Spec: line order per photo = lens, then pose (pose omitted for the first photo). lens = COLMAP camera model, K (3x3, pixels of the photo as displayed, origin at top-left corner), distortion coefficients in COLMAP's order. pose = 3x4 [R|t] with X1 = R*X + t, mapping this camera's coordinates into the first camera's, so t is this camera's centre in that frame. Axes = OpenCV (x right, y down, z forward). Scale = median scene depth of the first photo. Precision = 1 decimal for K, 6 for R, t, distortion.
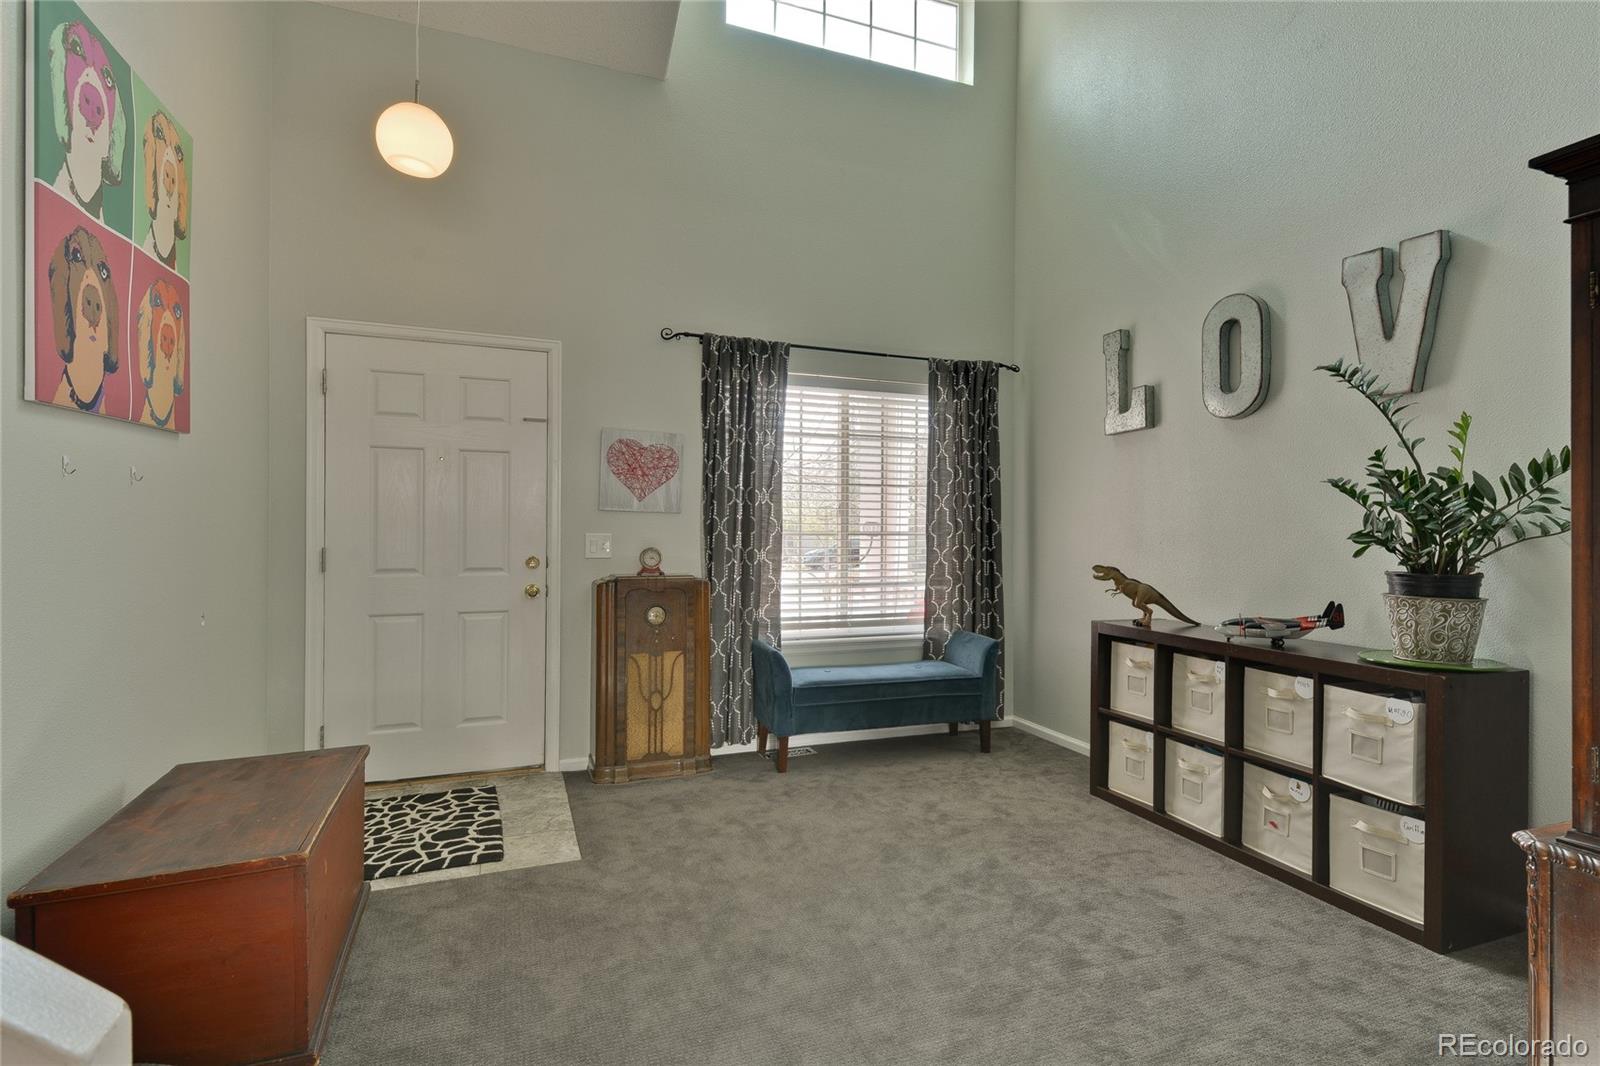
lens RADIAL K [[839.2, 0, 859.8], [0, 839.2, 529.5], [0, 0, 1]] dist [0.003223, 0.001083]
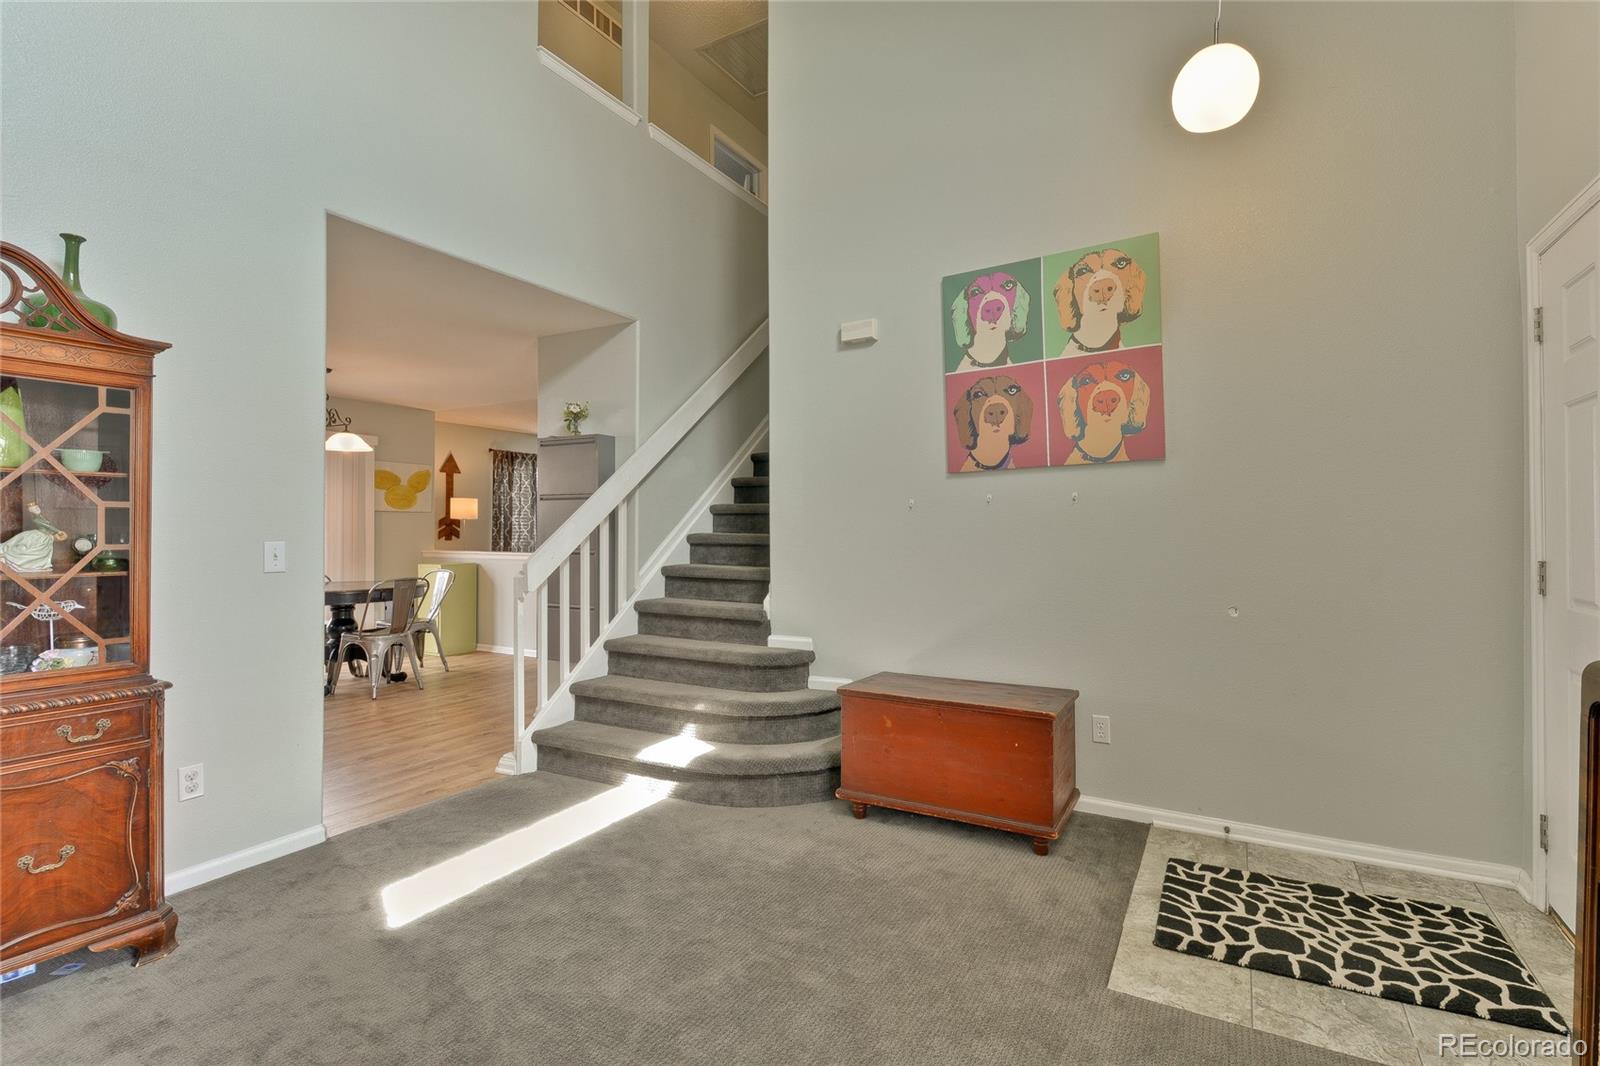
lens RADIAL K [[726.7, 0, 849.1], [0, 726.7, 525.2], [0, 0, 1]] dist [-0.001130, -0.000613]
pose [[-0.780947, -0.009496, -0.624525, 0.221790], [-0.005357, 0.999949, -0.008506, -0.000204], [0.624574, -0.003297, -0.780958, 1.264585]]
